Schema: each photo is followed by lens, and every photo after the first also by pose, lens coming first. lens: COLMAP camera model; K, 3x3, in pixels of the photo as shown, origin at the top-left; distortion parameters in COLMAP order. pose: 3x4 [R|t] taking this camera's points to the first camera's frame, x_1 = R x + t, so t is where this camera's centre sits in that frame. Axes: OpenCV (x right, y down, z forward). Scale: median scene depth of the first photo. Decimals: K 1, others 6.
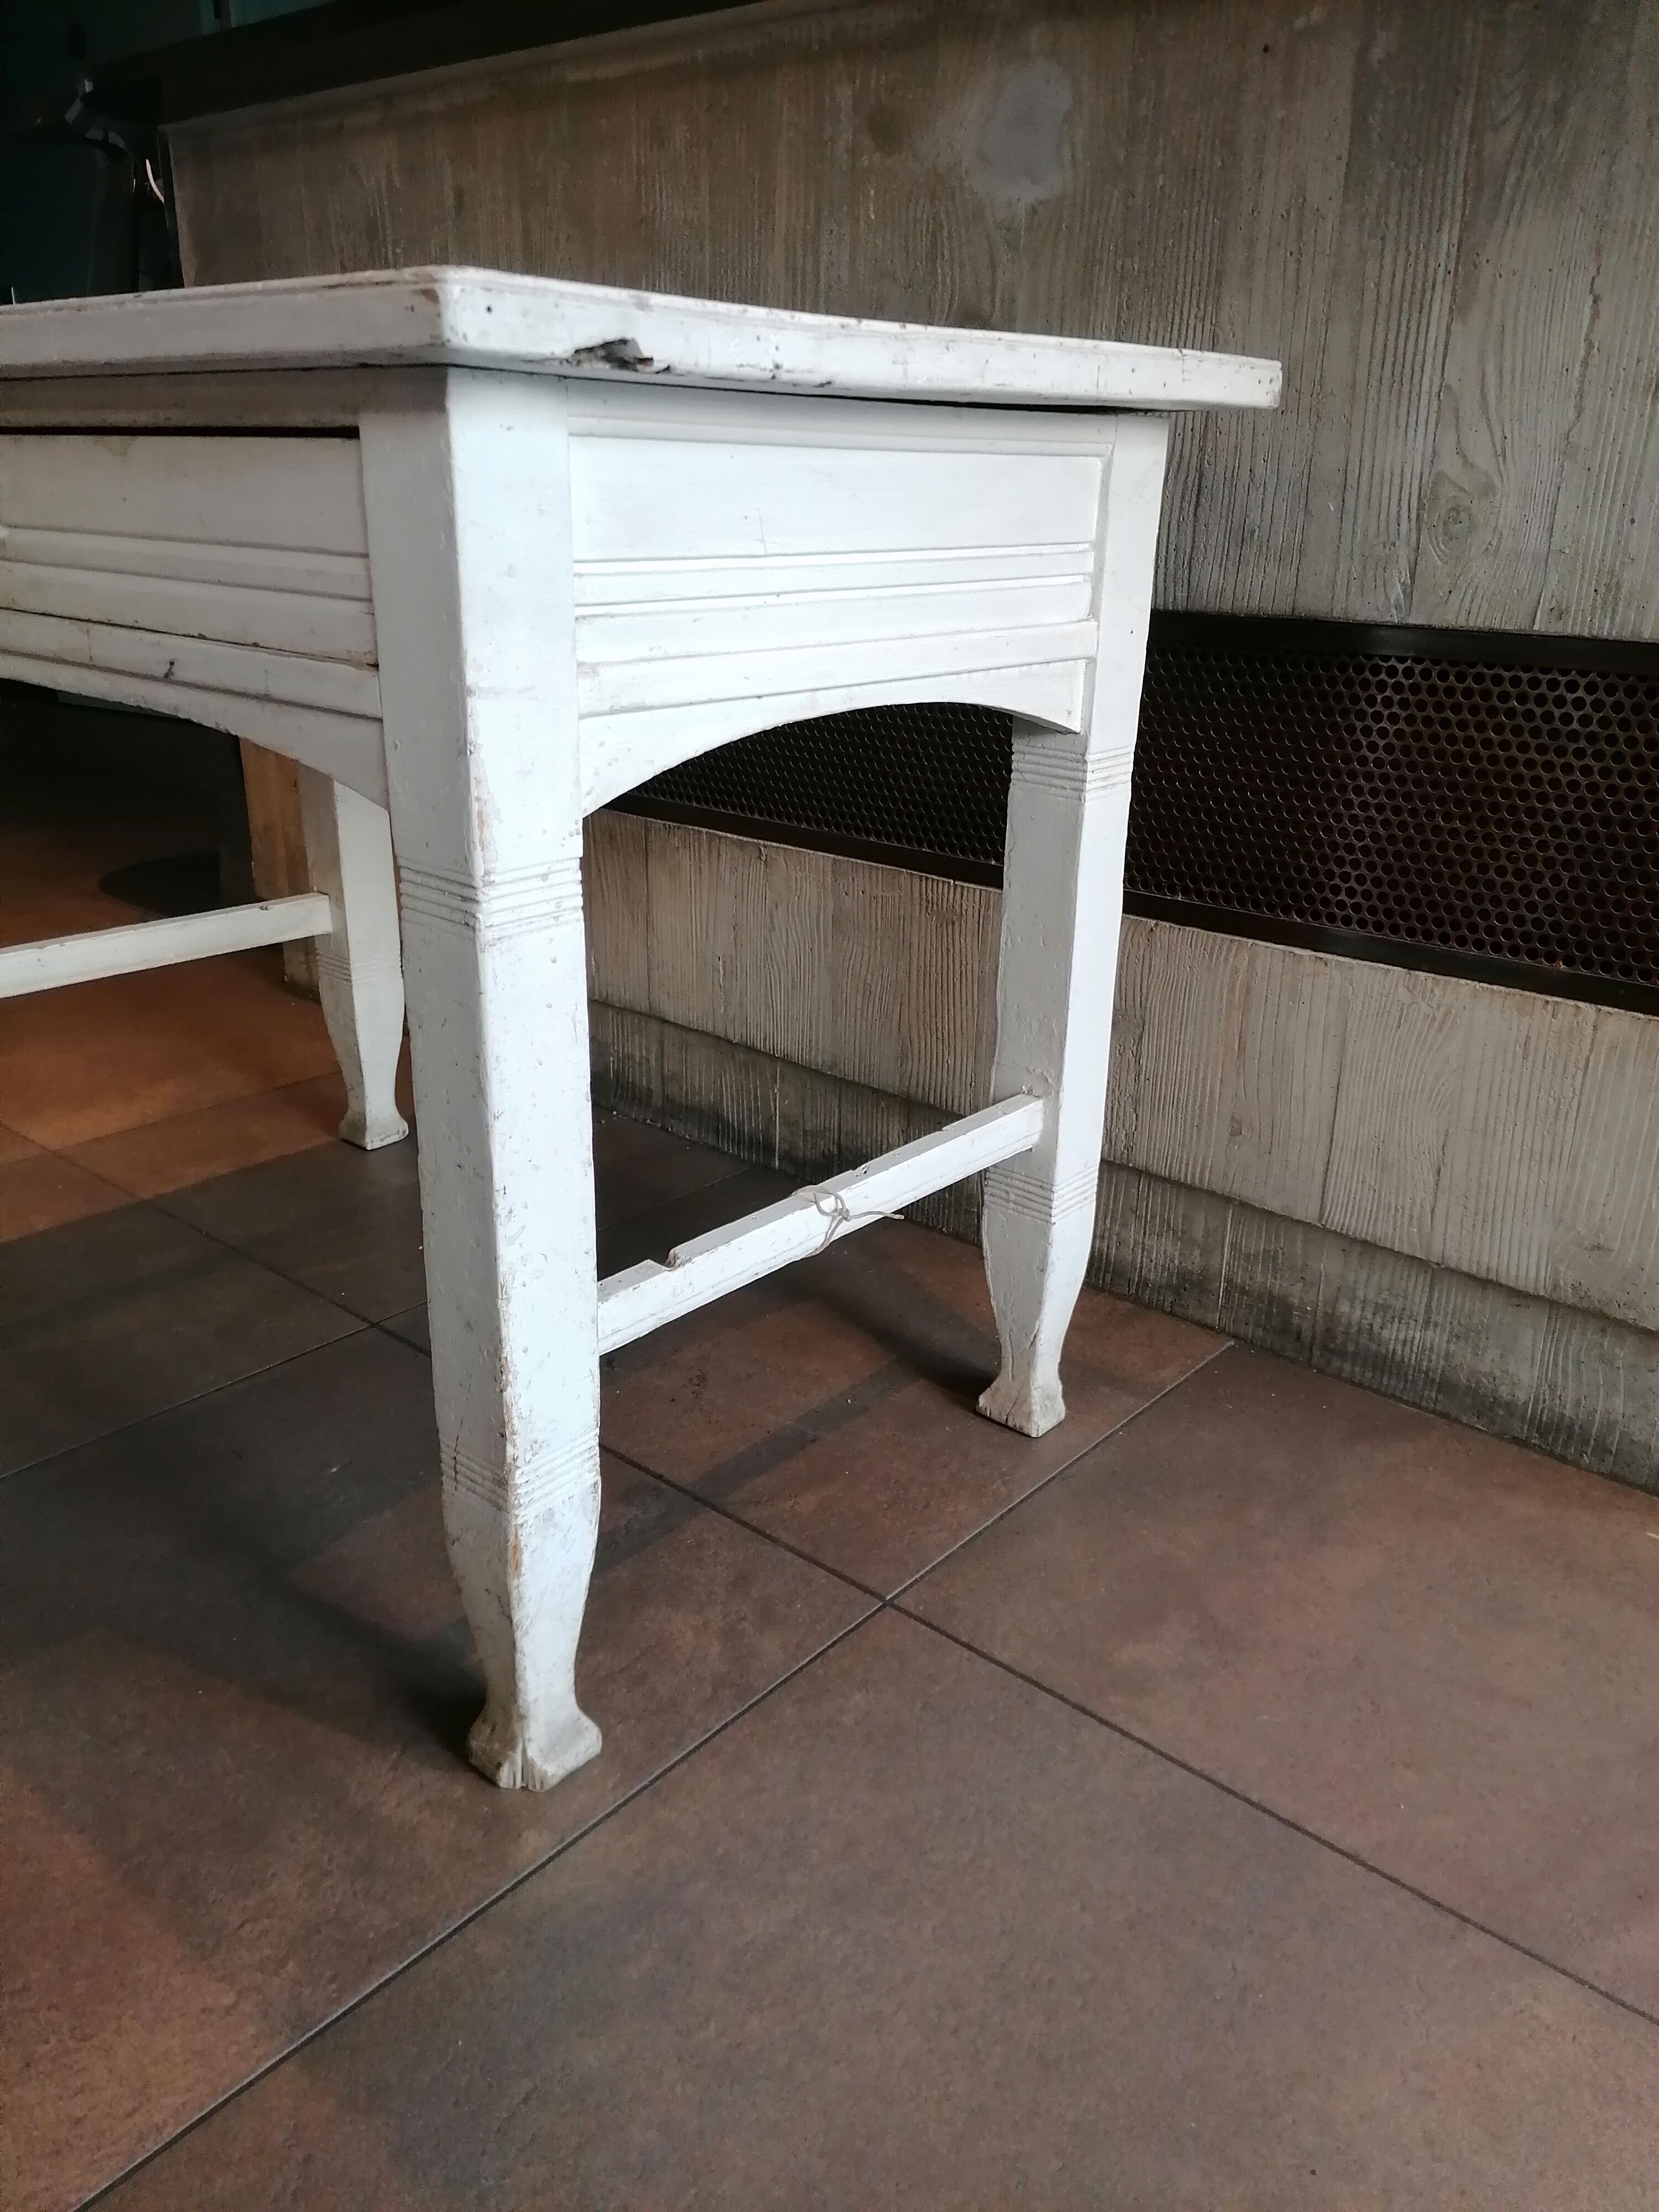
lens RADIAL K [[1658.0, 0, 835.9], [0, 1658.0, 1106.8], [0, 0, 1]] dist [0.090956, -0.109303]
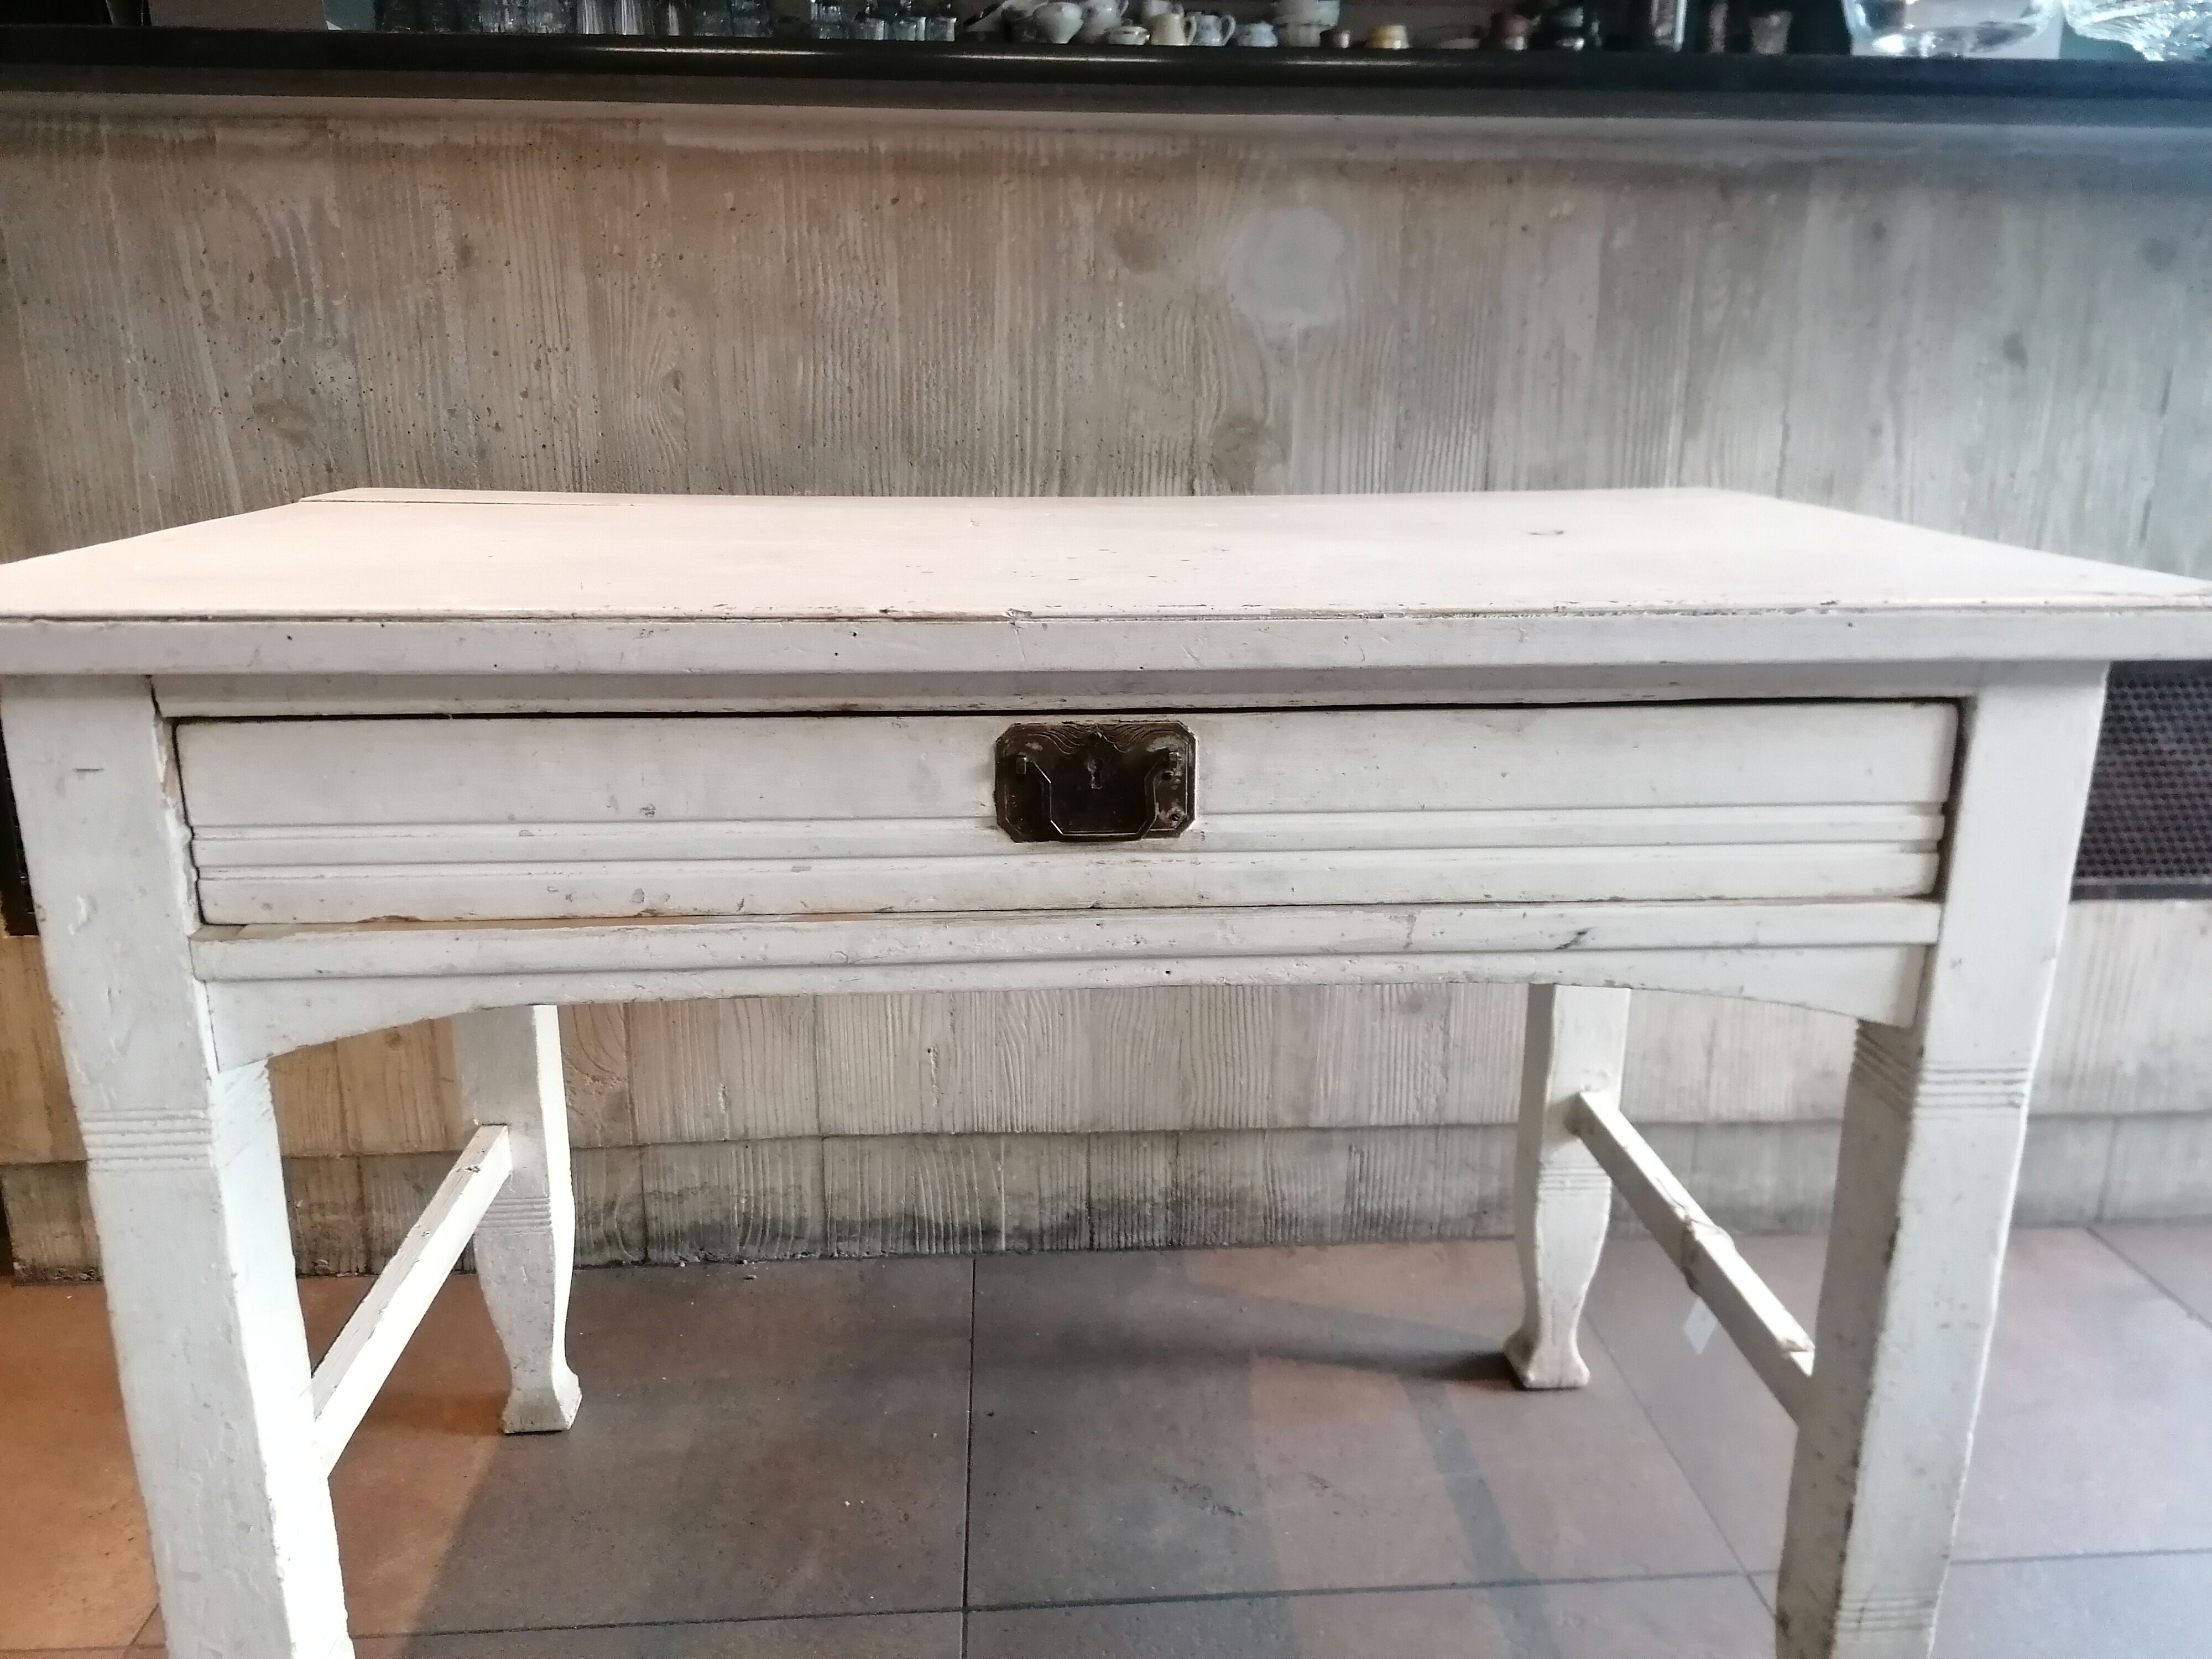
lens RADIAL K [[1658.0, 0, 1111.3], [0, 1658.0, 829.3], [0, 0, 1]] dist [0.090956, -0.109303]
pose [[0.713313, -0.202736, 0.670882, -0.836082], [0.256067, 0.966456, 0.019794, -0.283310], [-0.652391, 0.157671, 0.741300, 0.329194]]
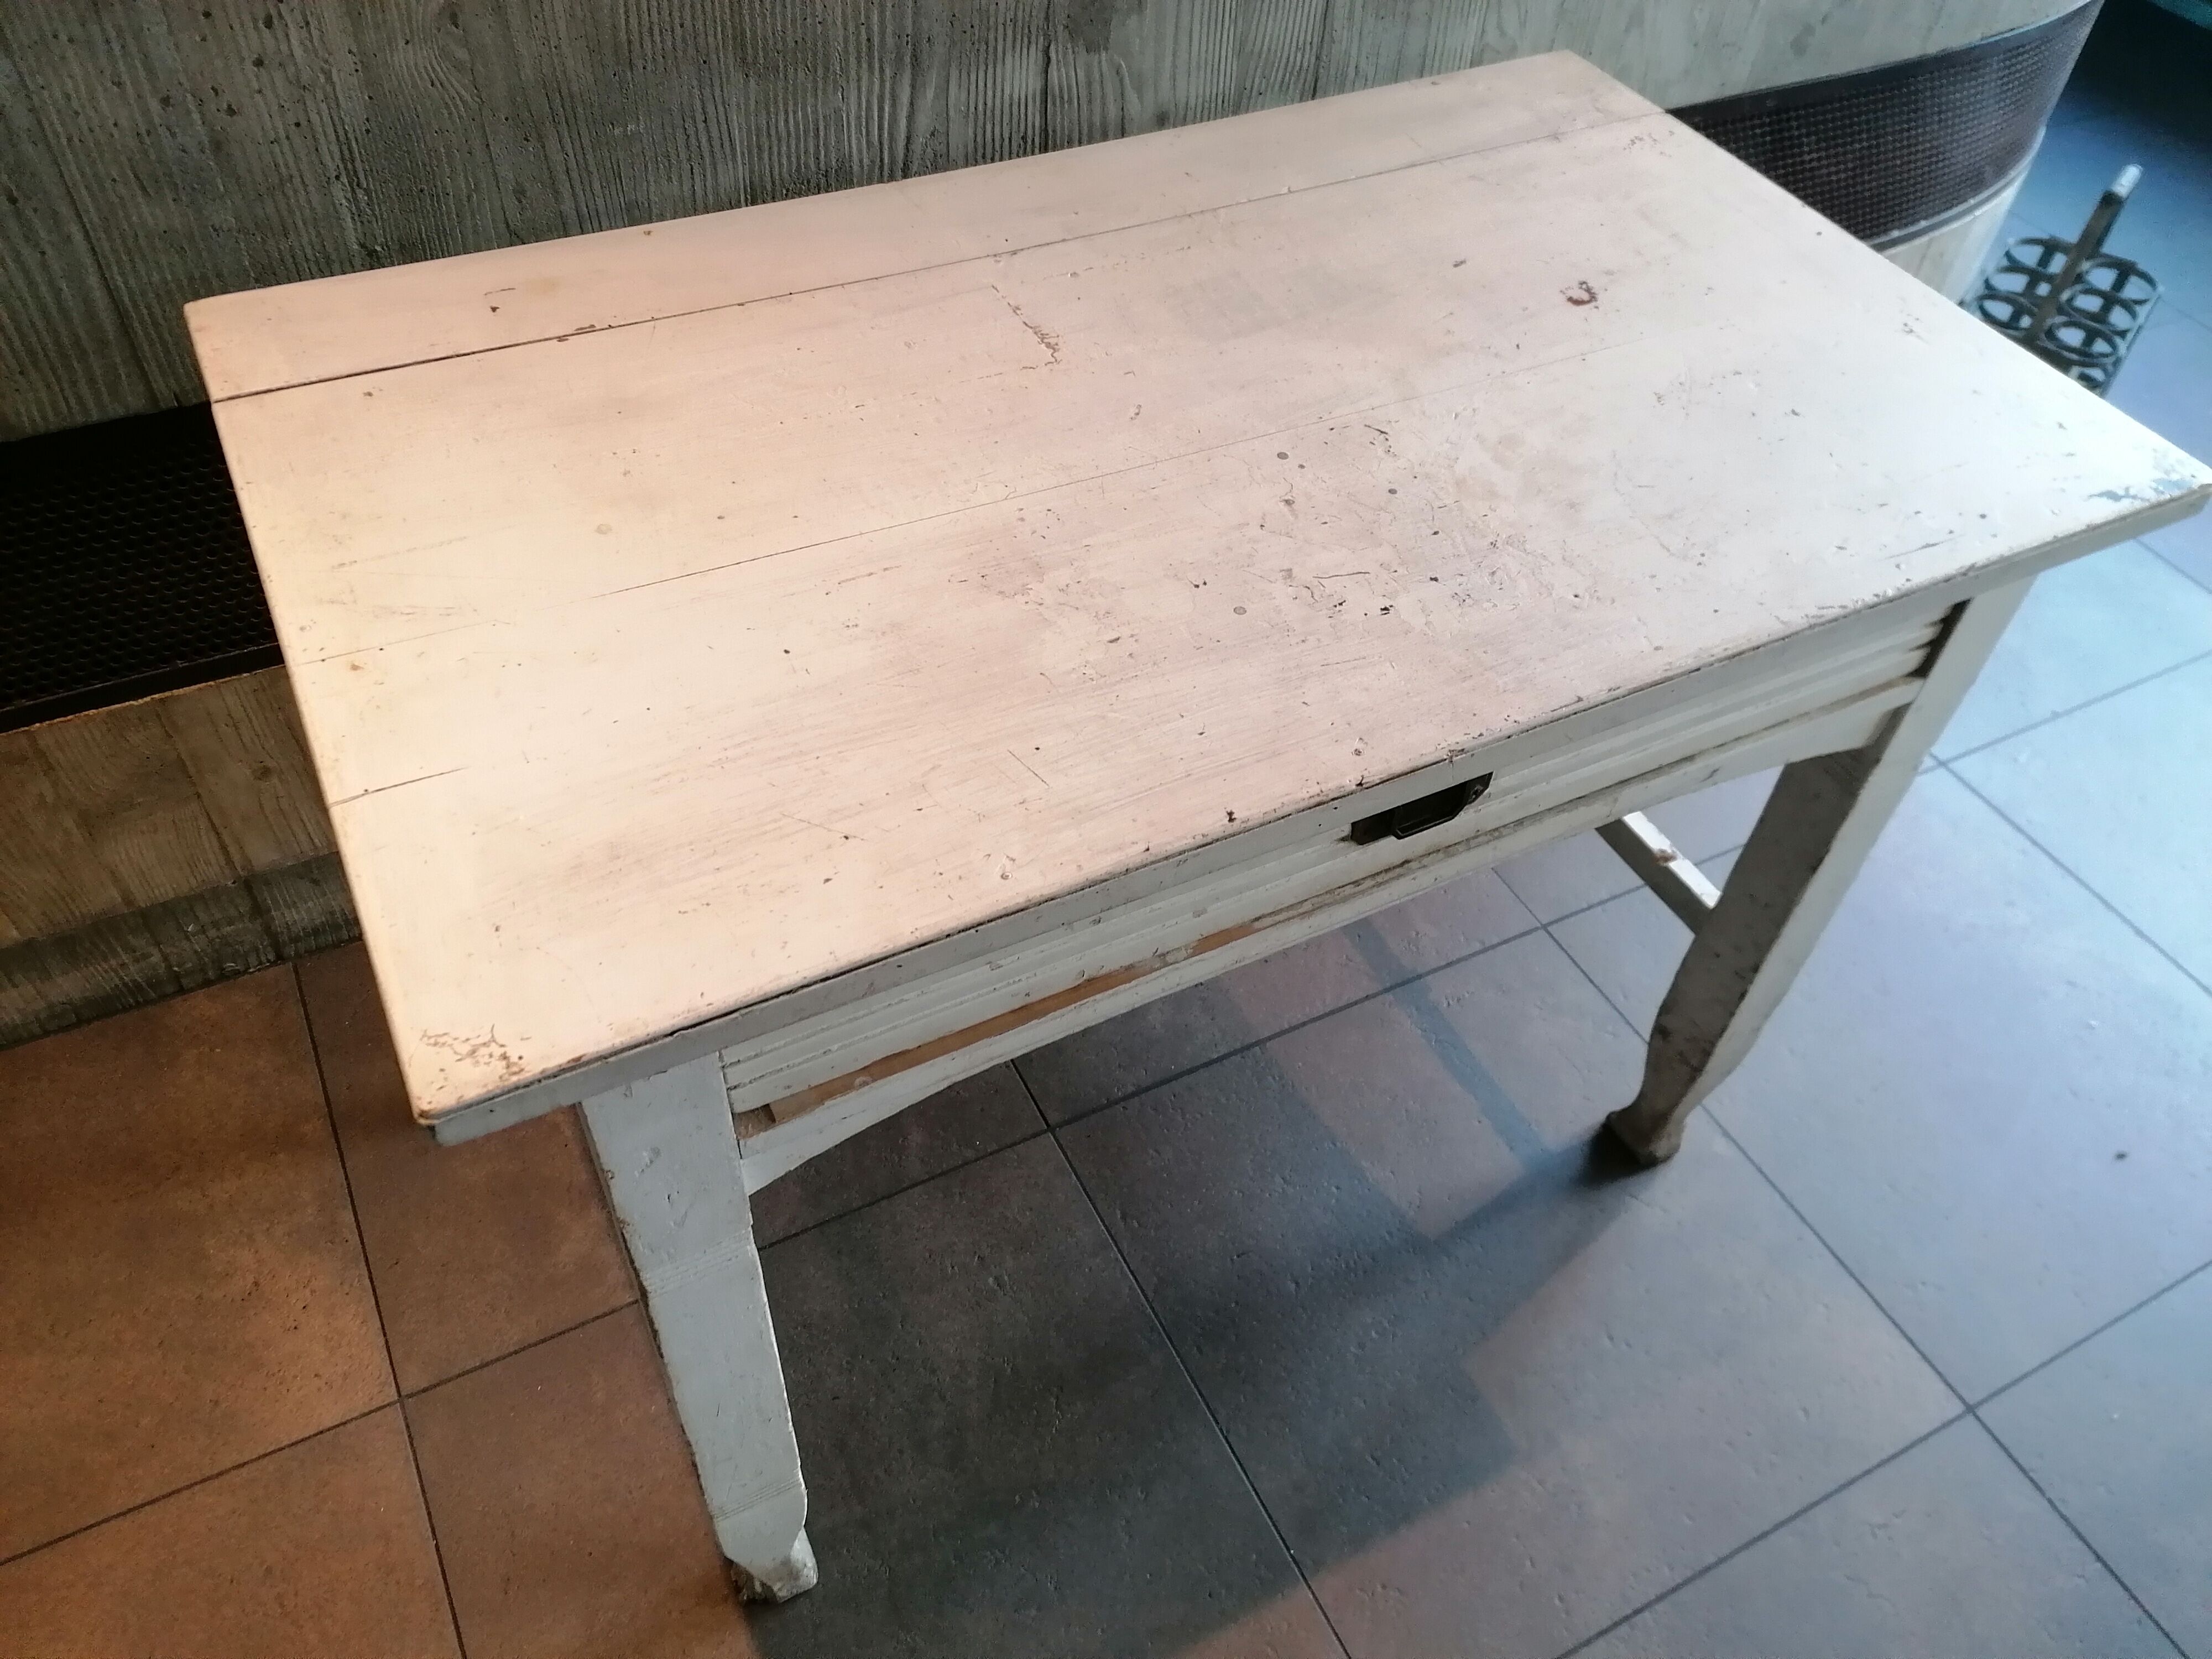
lens RADIAL K [[1658.0, 0, 1109.2], [0, 1658.0, 825.3], [0, 0, 1]] dist [0.090956, -0.109303]
pose [[0.374756, -0.678162, 0.632182, -0.952648], [0.282331, 0.732965, 0.618911, -0.781345], [-0.883089, -0.053456, 0.466150, 0.572207]]
